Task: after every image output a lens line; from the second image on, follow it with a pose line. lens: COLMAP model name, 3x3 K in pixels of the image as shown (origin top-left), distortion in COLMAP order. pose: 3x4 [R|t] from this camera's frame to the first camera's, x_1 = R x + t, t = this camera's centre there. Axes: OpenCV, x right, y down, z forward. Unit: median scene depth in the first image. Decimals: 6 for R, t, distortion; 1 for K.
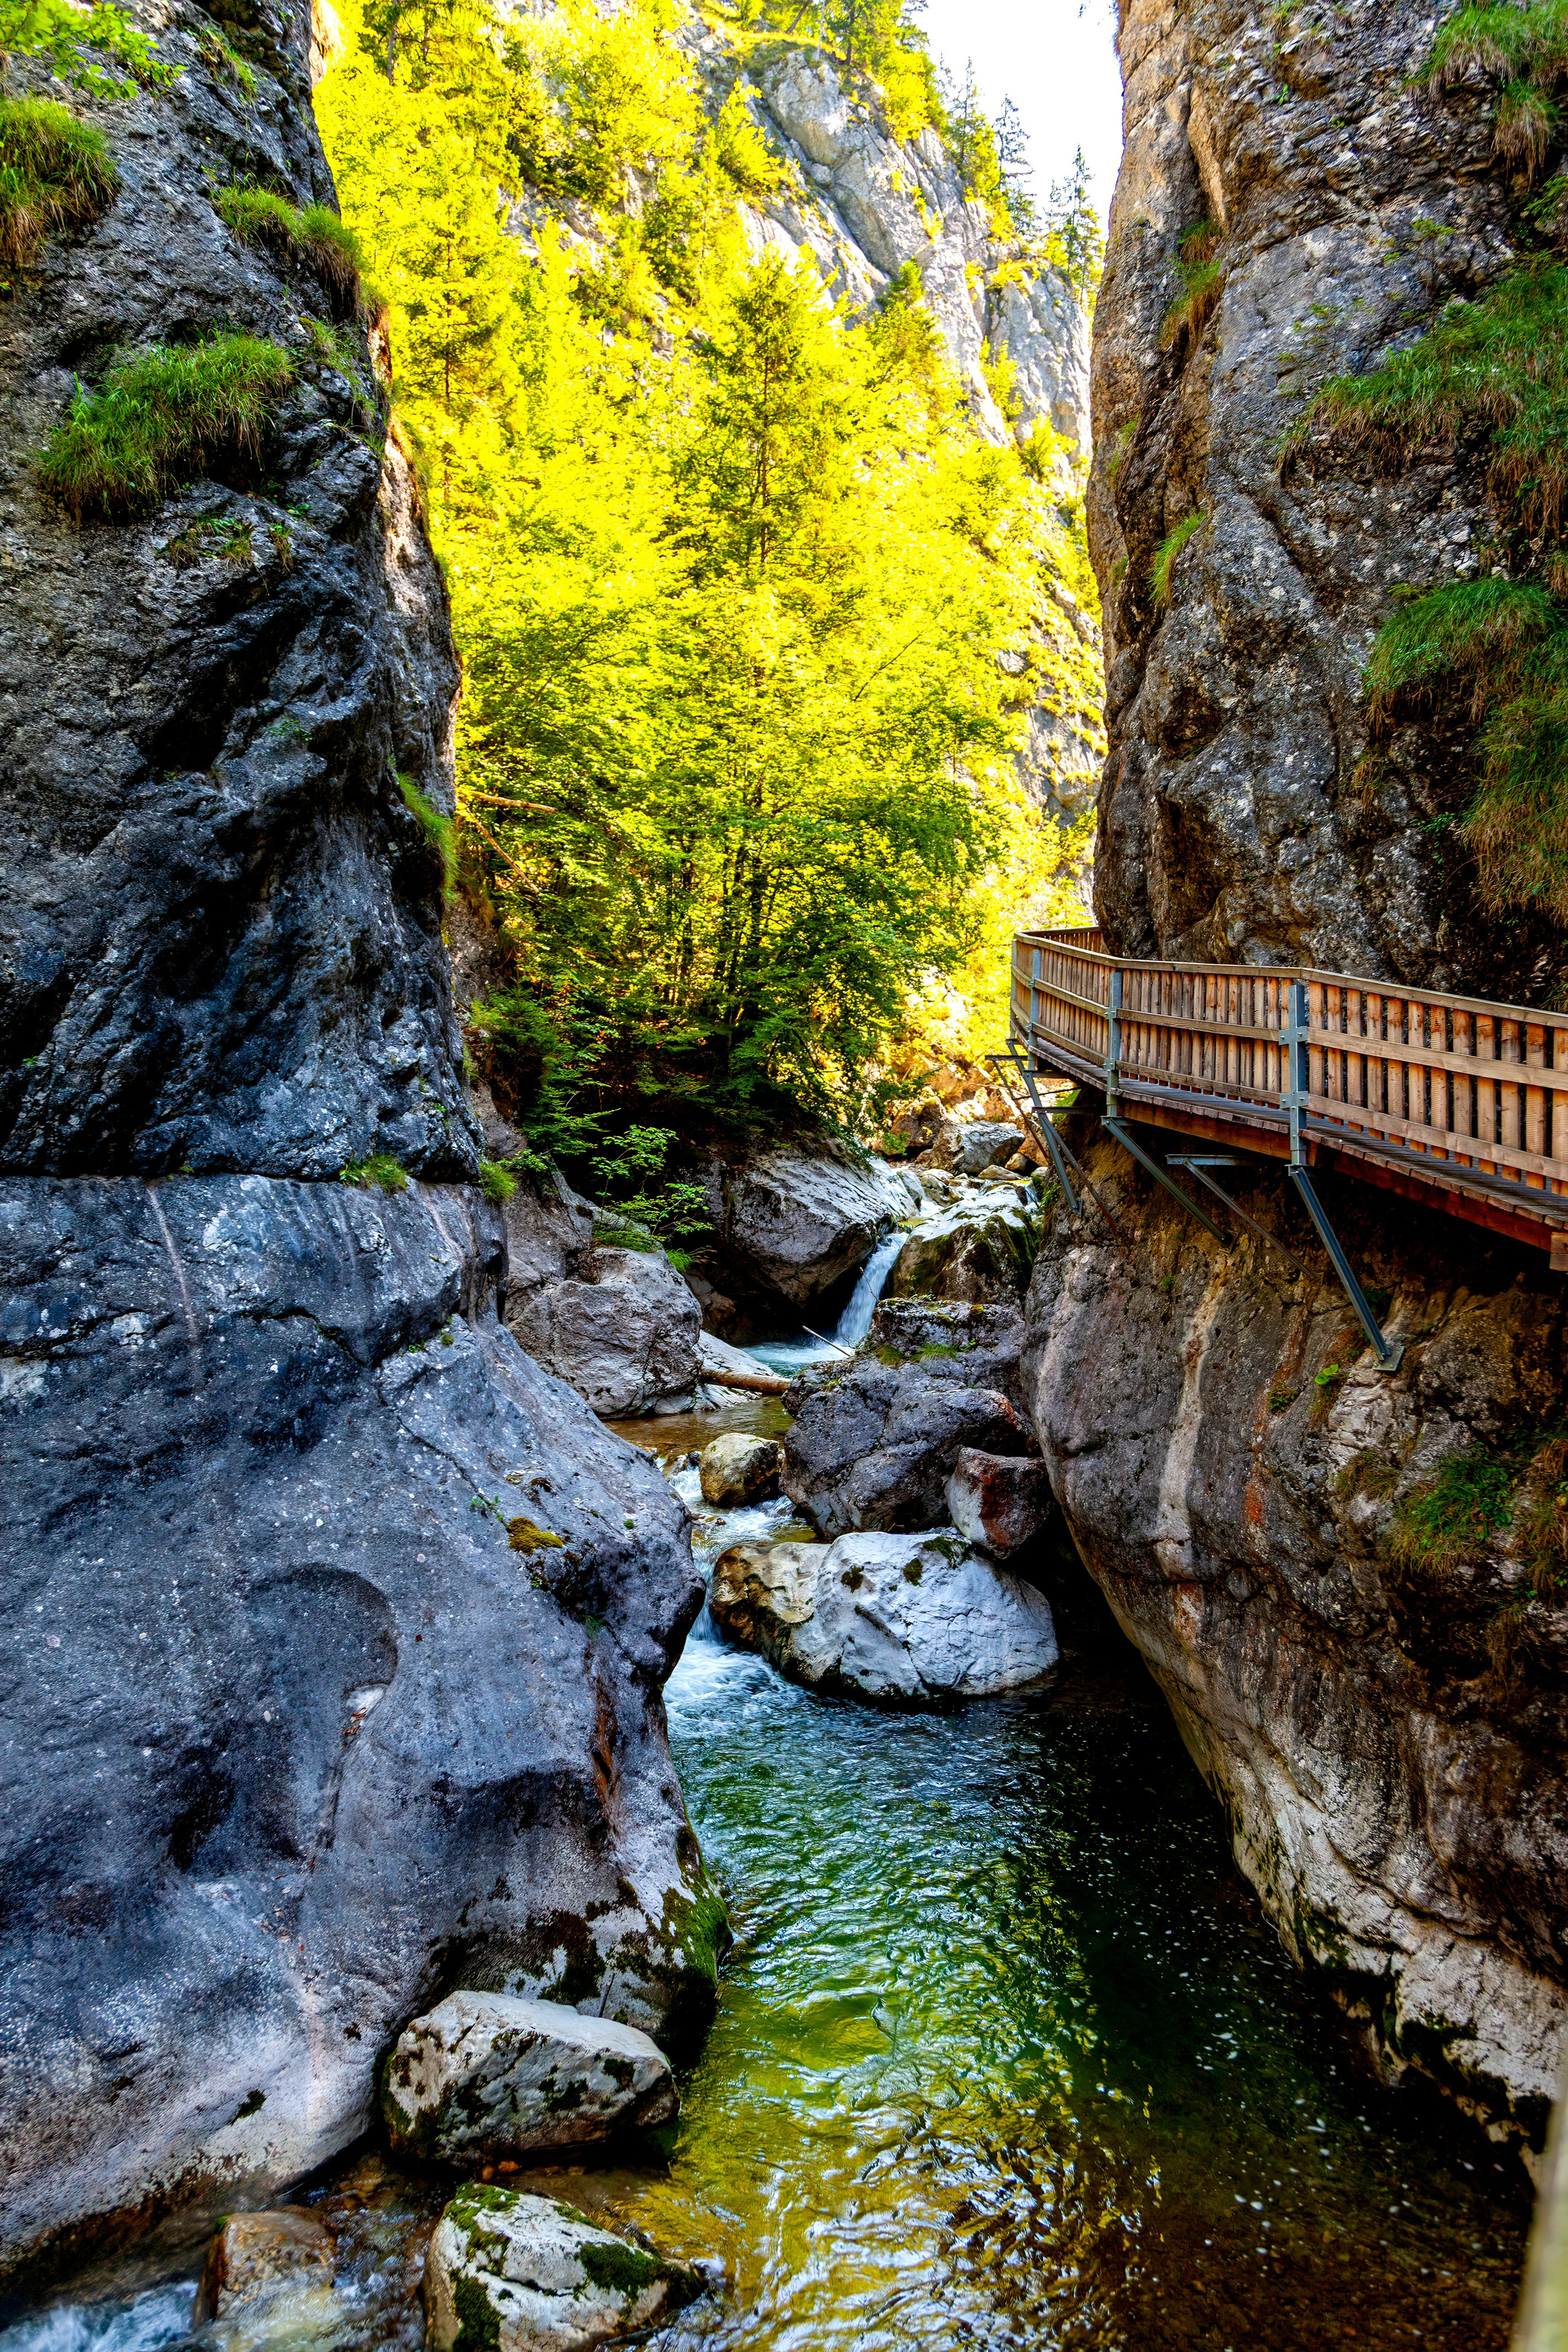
lens RADIAL K [[1609.2, 0, 760.1], [0, 1609.2, 1165.1], [0, 0, 1]] dist [0.028913, 0.001188]
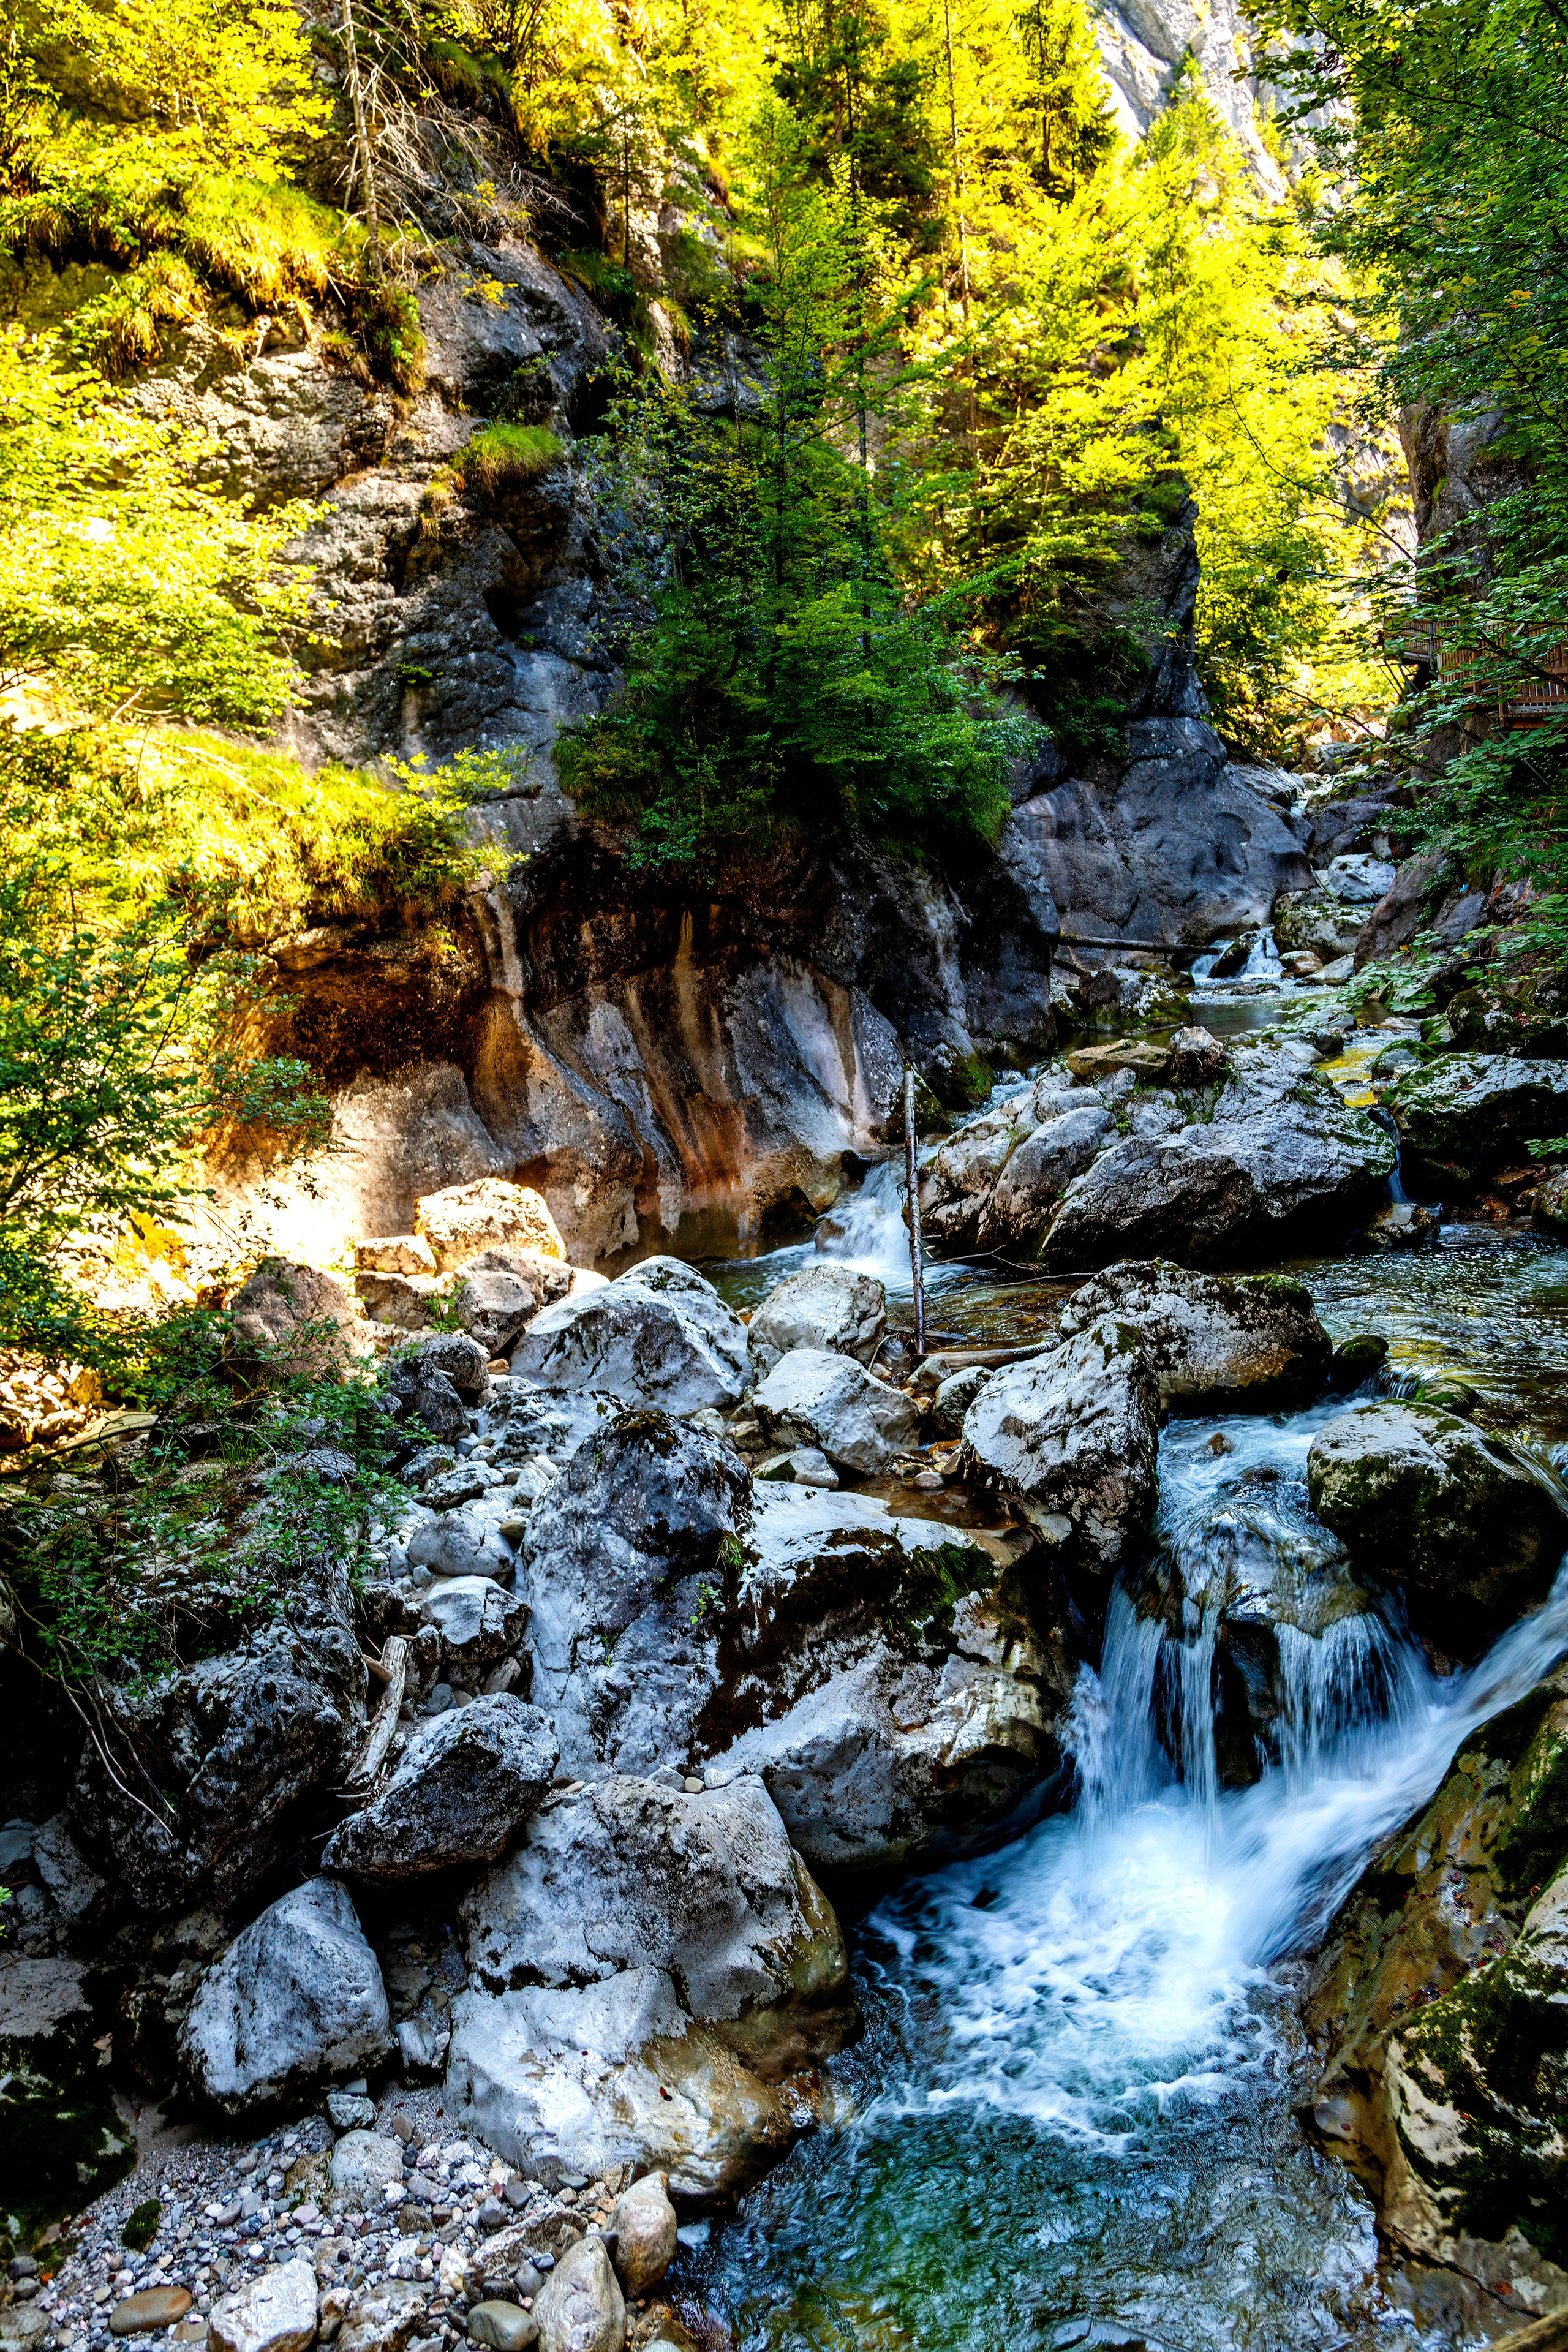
lens RADIAL K [[1909.1, 0, 643.2], [0, 1909.1, 1173.8], [0, 0, 1]] dist [0.034347, -0.007490]
pose [[0.977535, -0.108362, -0.180782, -0.726843], [0.128253, 0.986461, 0.102206, 0.362571], [0.167259, -0.123095, 0.978198, -3.114018]]
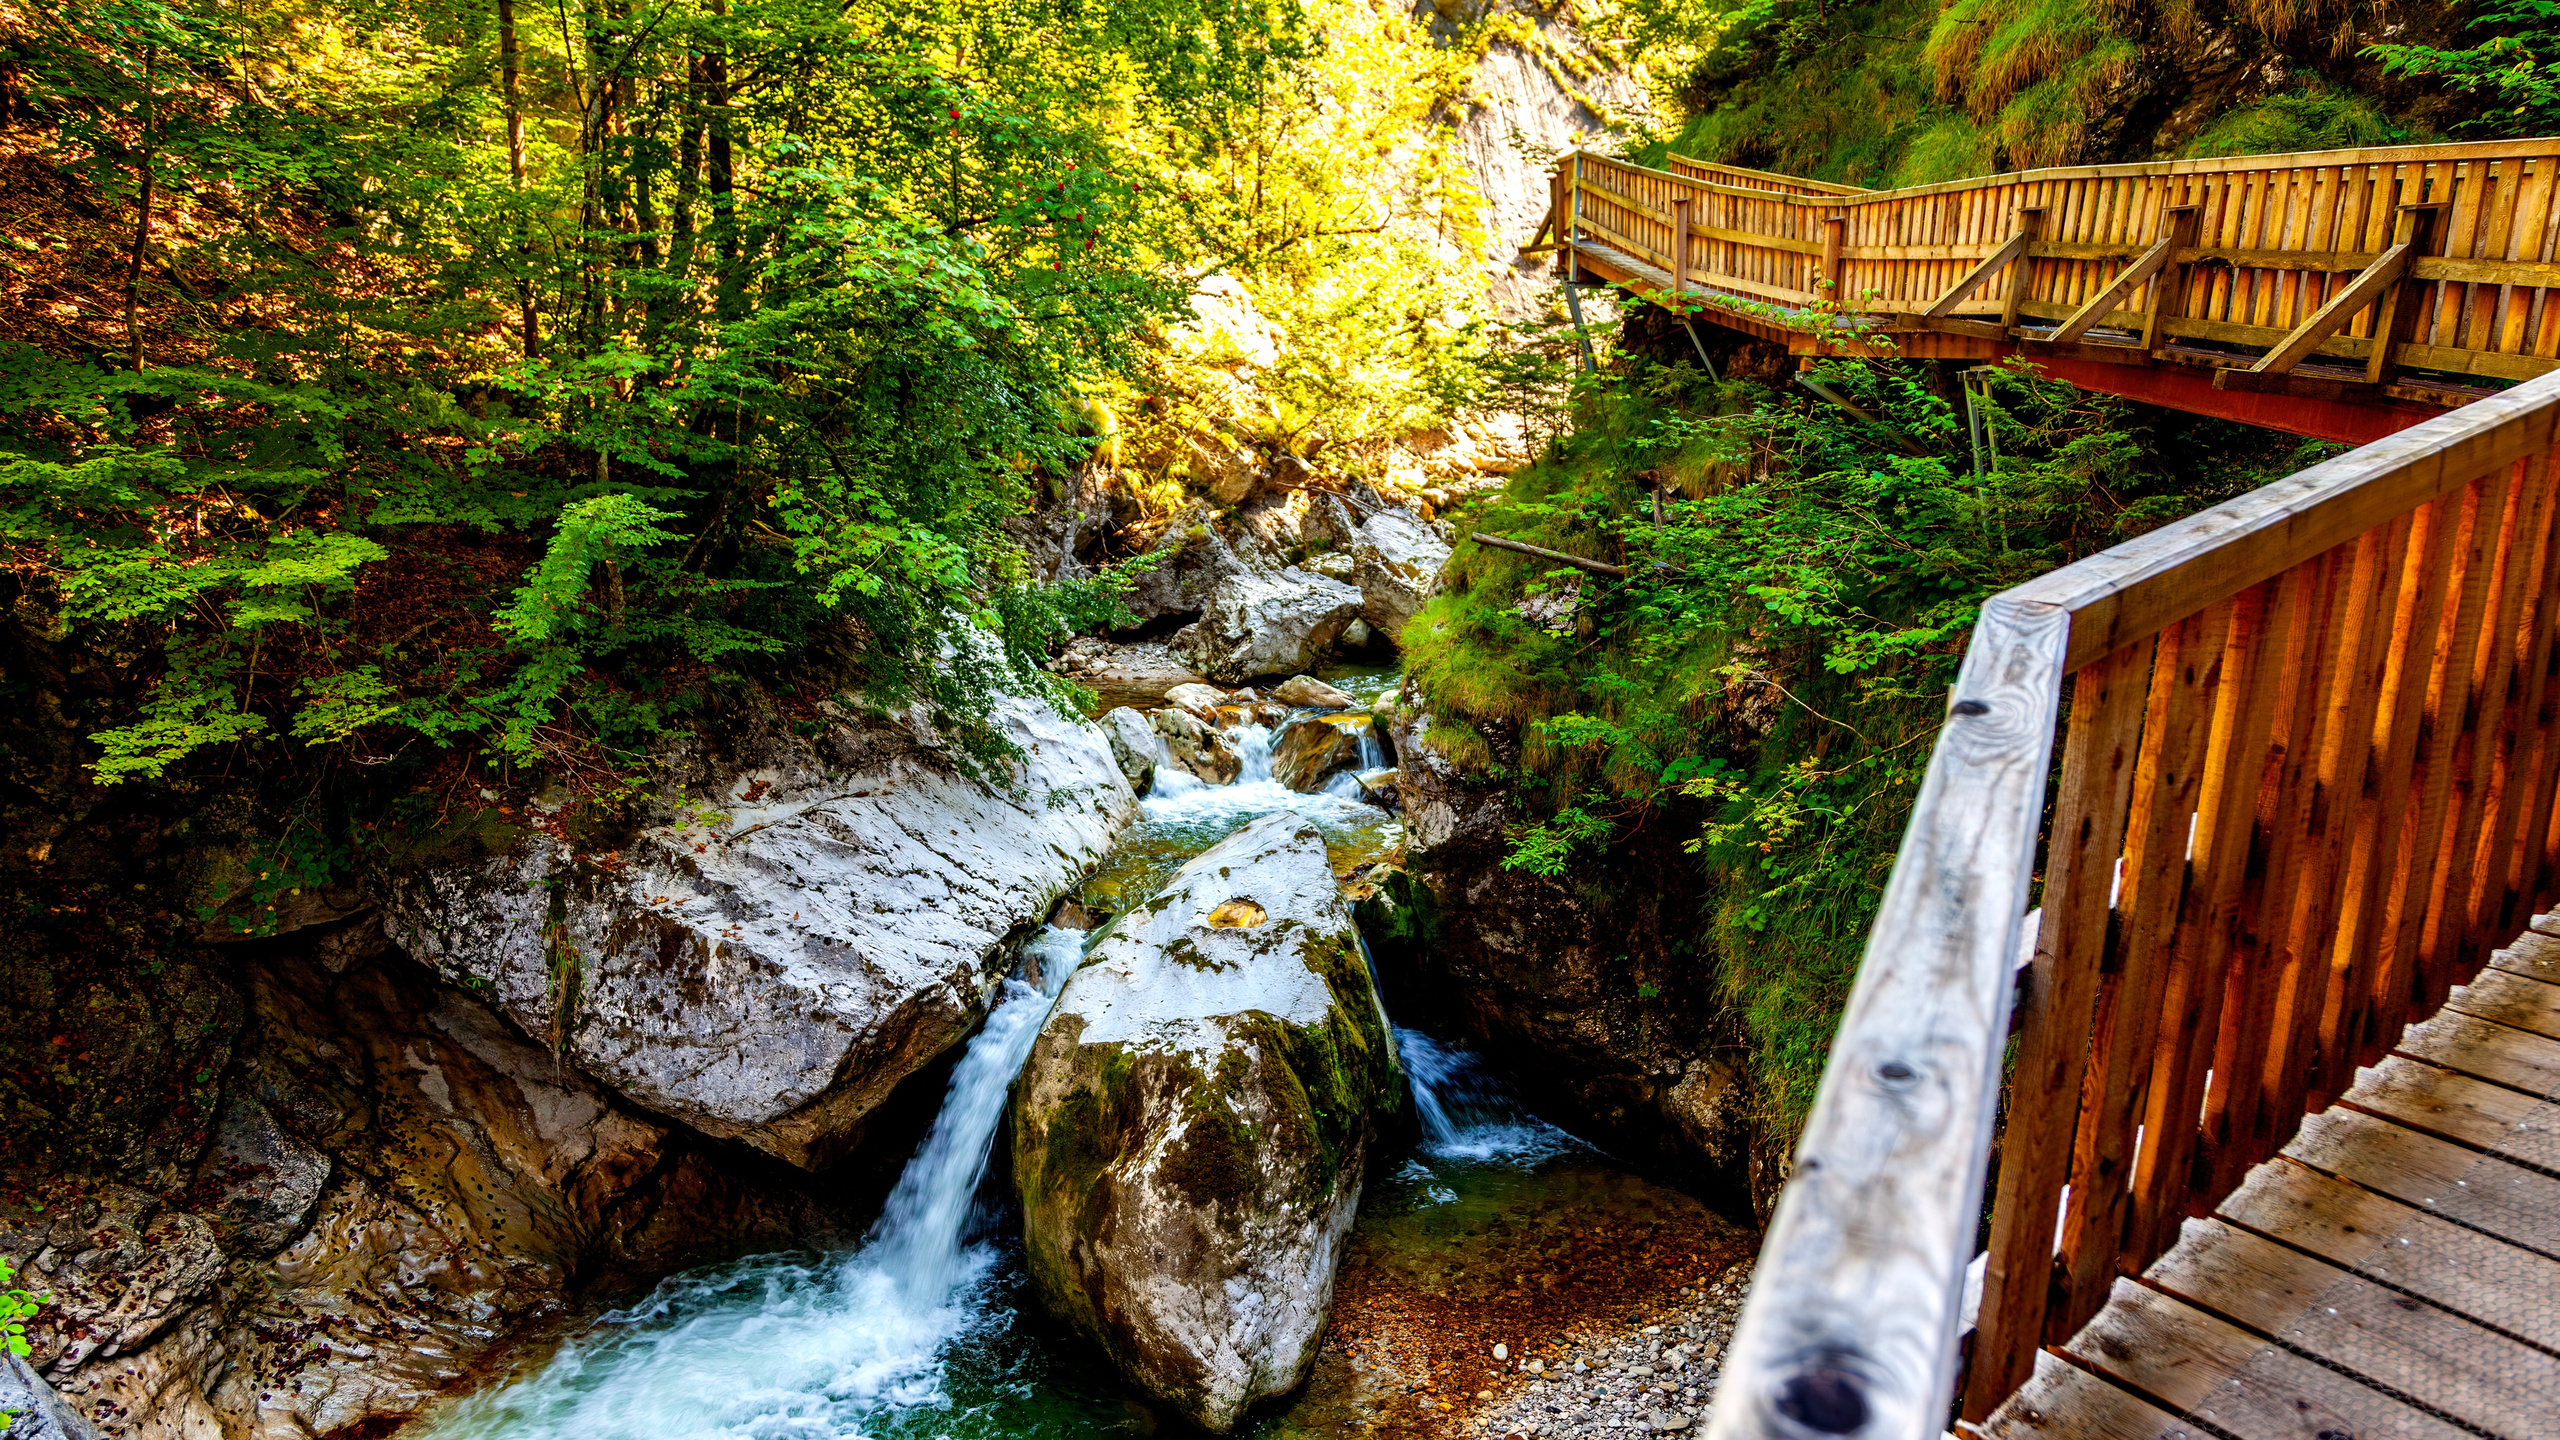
lens RADIAL K [[1557.3, 0, 1283.8], [0, 1557.3, 662.0], [0, 0, 1]] dist [0.019804, -0.000102]
pose [[0.996074, -0.017012, 0.086872, 0.281260], [0.003599, 0.988332, 0.152271, -0.246175], [-0.088449, -0.151361, 0.984513, 1.478078]]
